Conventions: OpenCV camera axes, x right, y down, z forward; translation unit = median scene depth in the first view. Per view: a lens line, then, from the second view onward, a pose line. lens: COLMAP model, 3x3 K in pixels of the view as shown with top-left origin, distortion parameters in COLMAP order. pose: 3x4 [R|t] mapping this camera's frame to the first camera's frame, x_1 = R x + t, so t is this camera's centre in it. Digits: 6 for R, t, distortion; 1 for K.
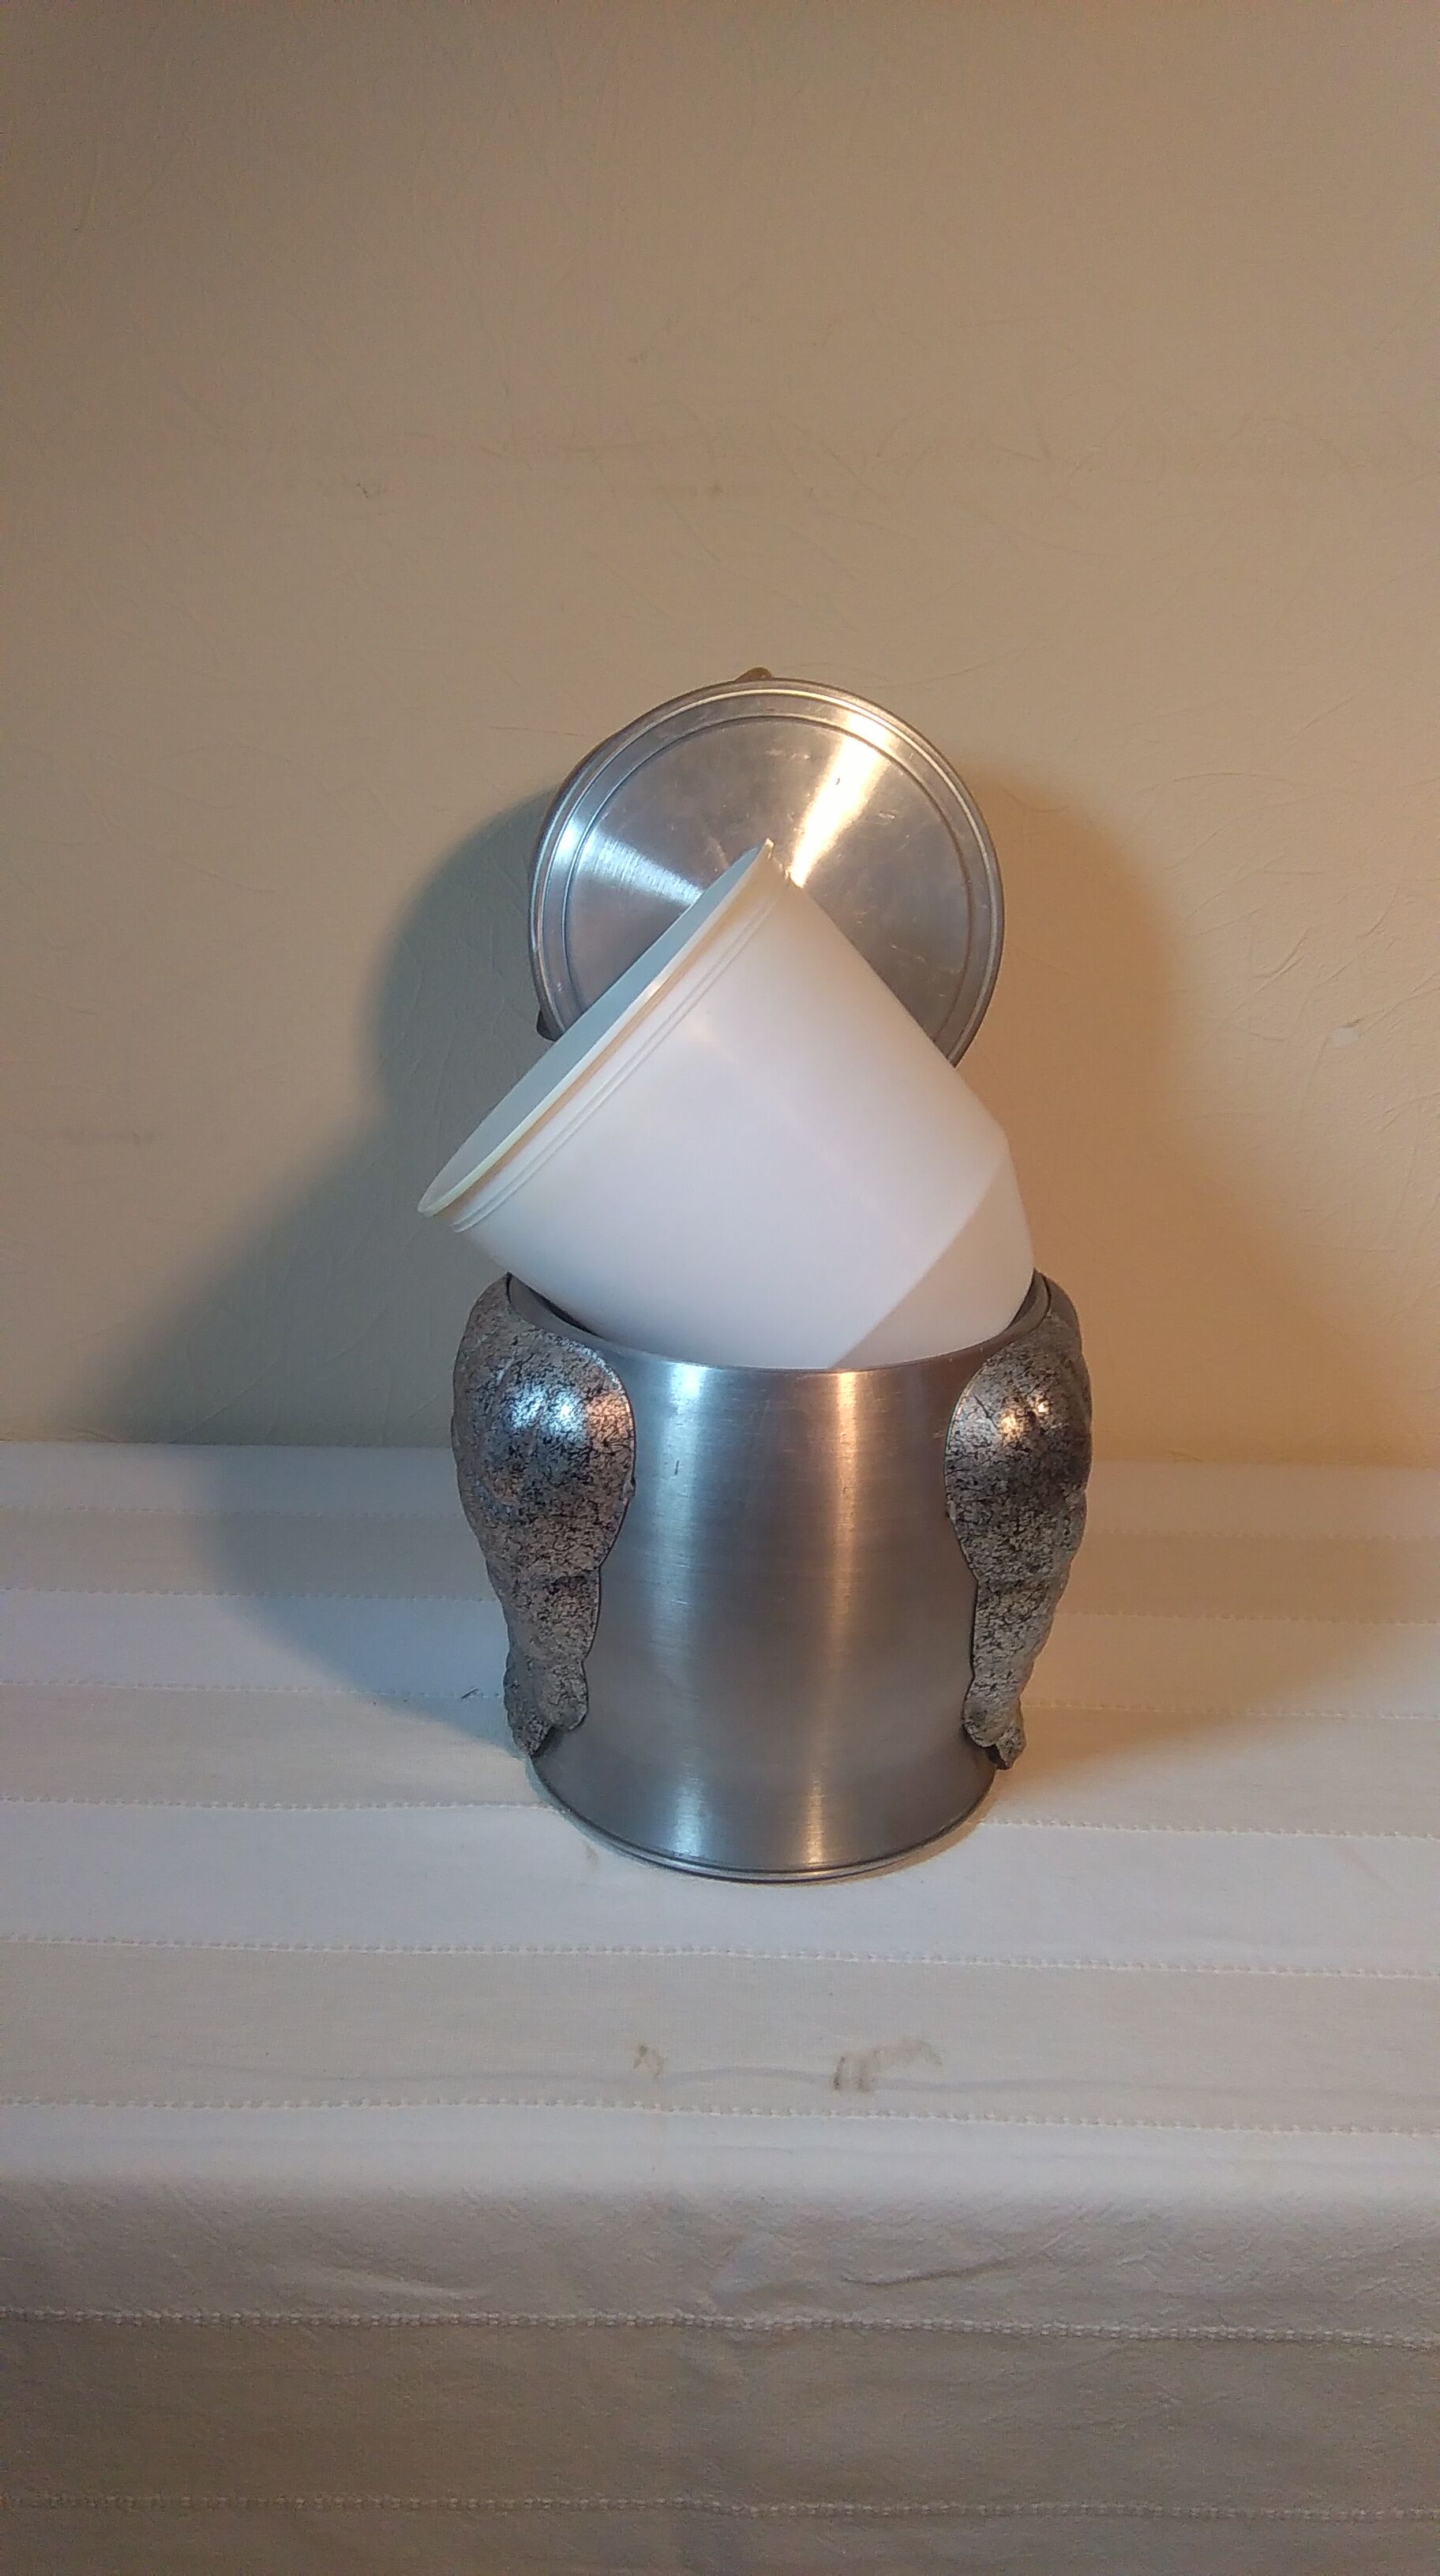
lens RADIAL K [[2191.3, 0, 701.3], [0, 2191.3, 1270.7], [0, 0, 1]] dist [0.019148, -0.004783]
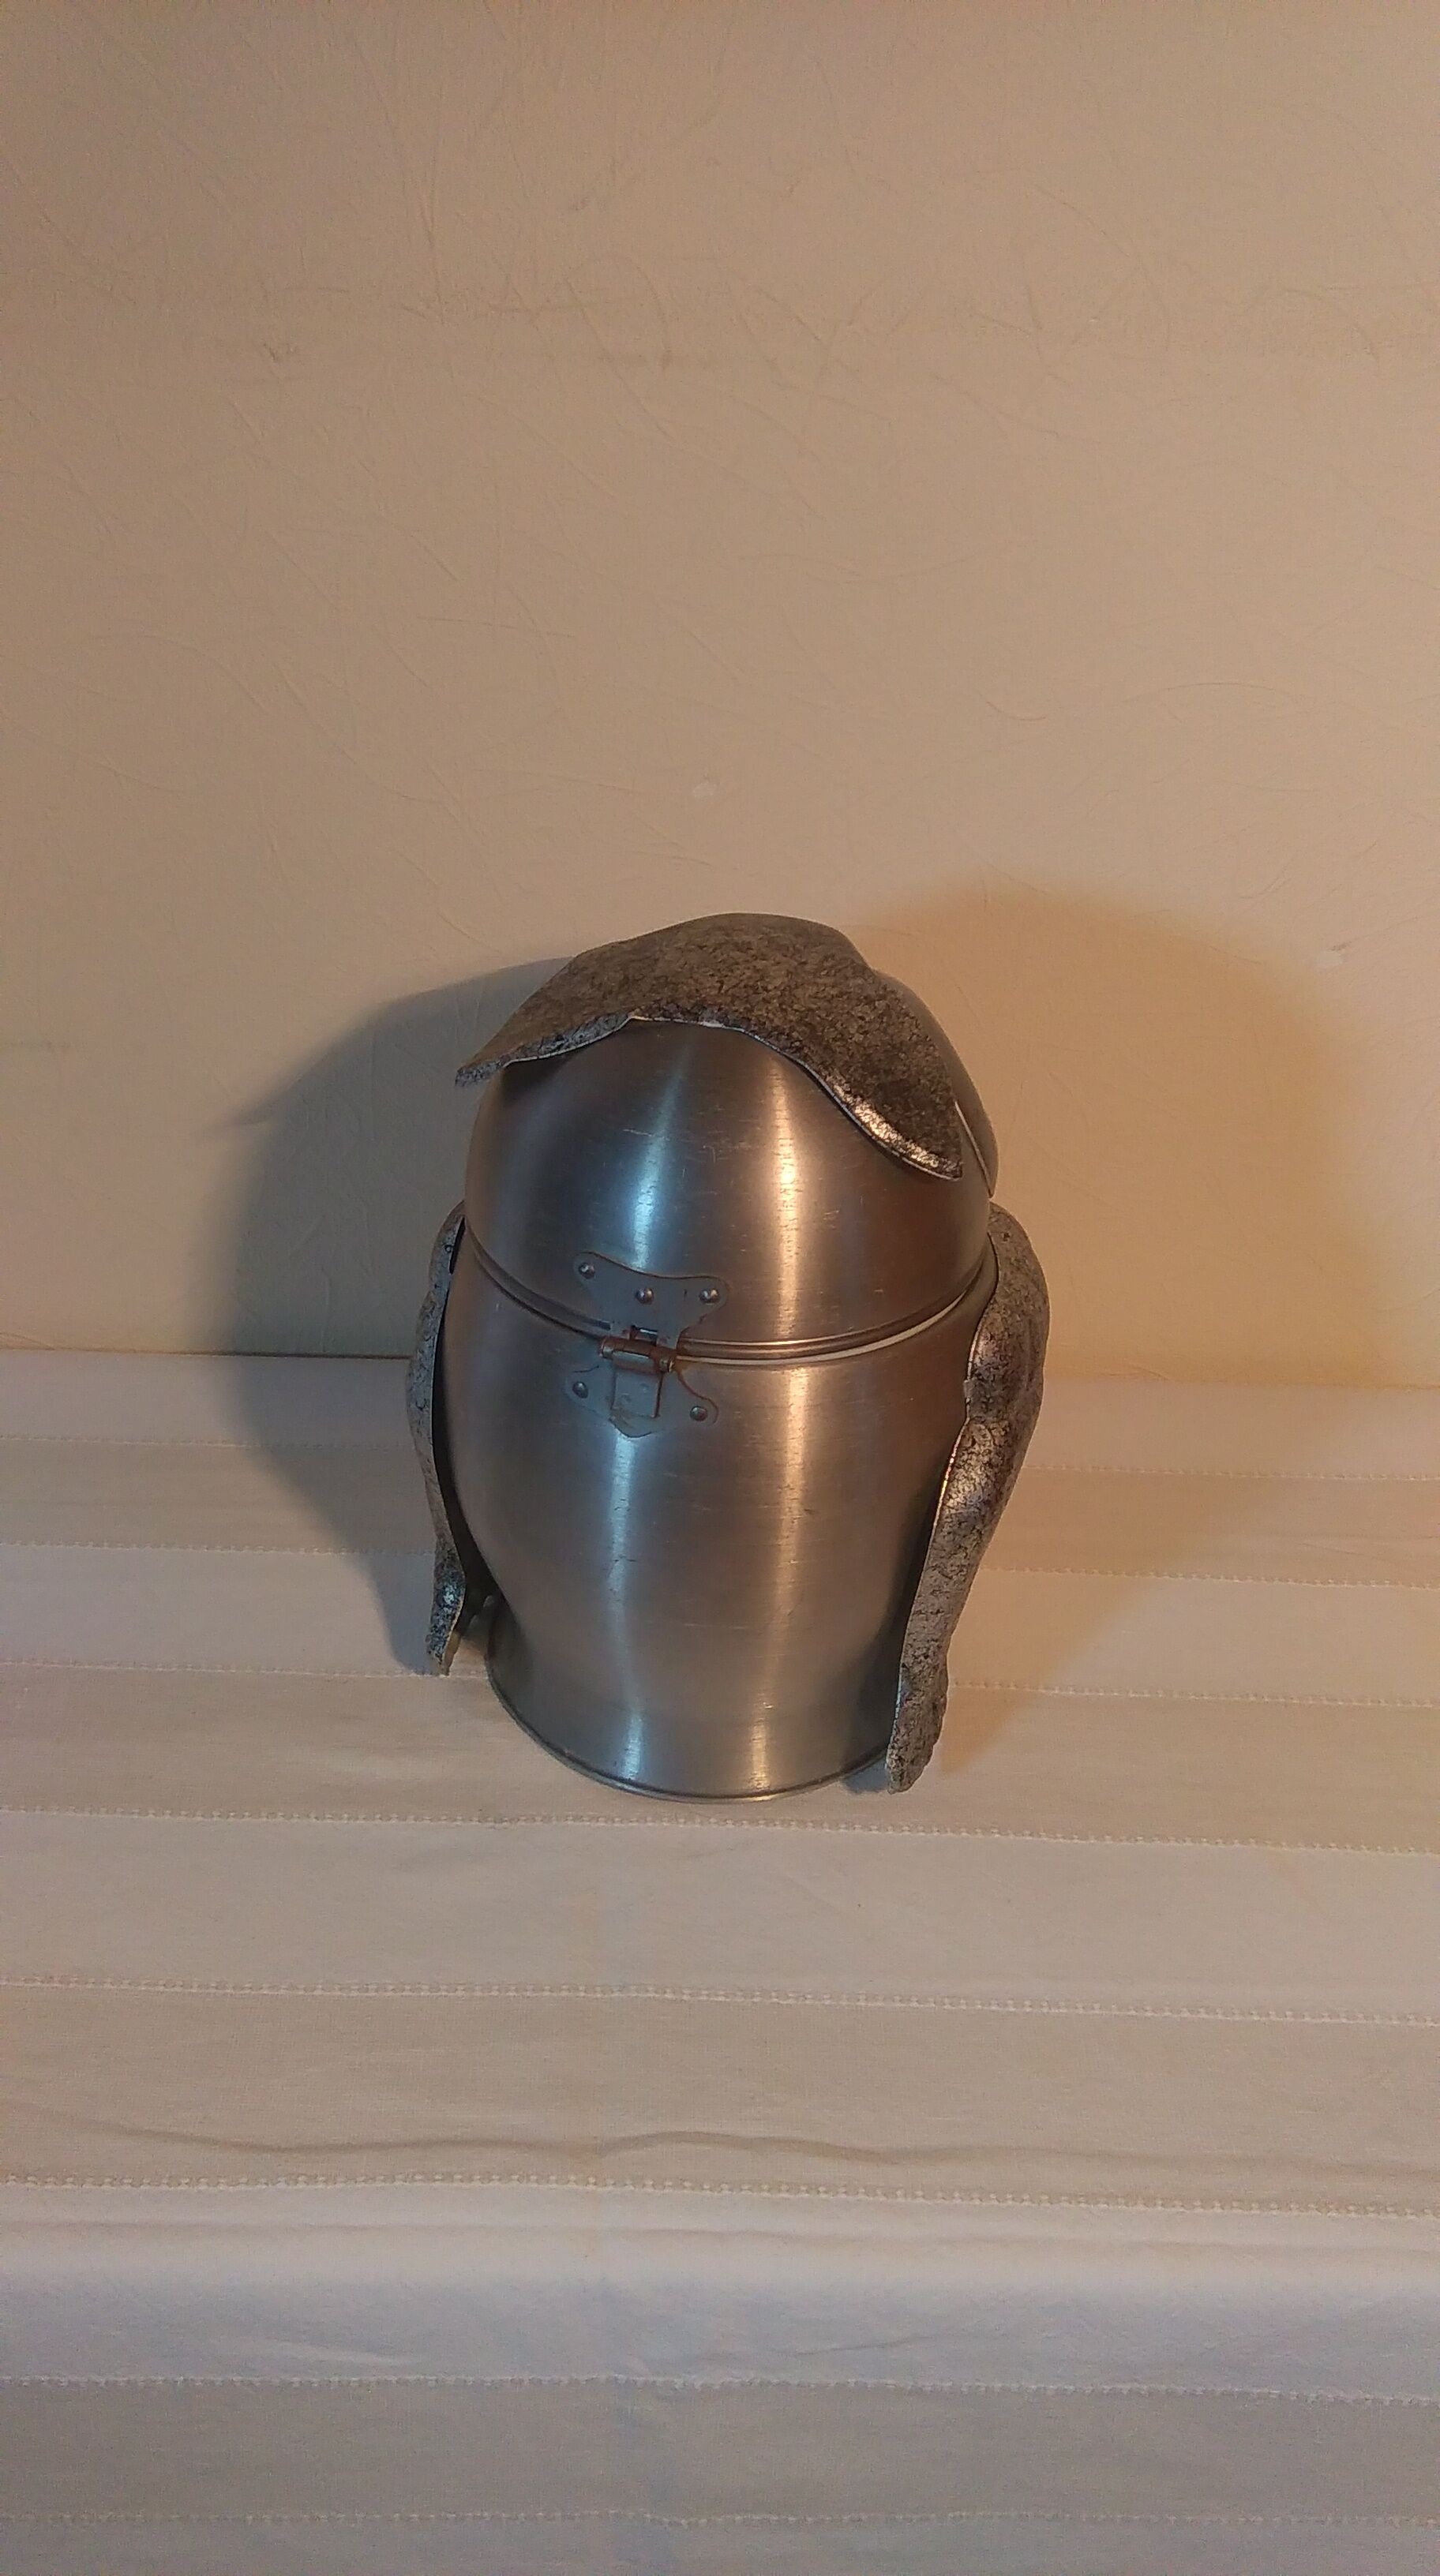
lens RADIAL K [[2191.3, 0, 700.6], [0, 2191.3, 1282.7], [0, 0, 1]] dist [0.019148, -0.004783]
pose [[0.999875, 0.006134, 0.014590, 0.013530], [-0.008760, 0.982252, 0.187364, -0.222167], [-0.013181, -0.187468, 0.982182, 0.081571]]
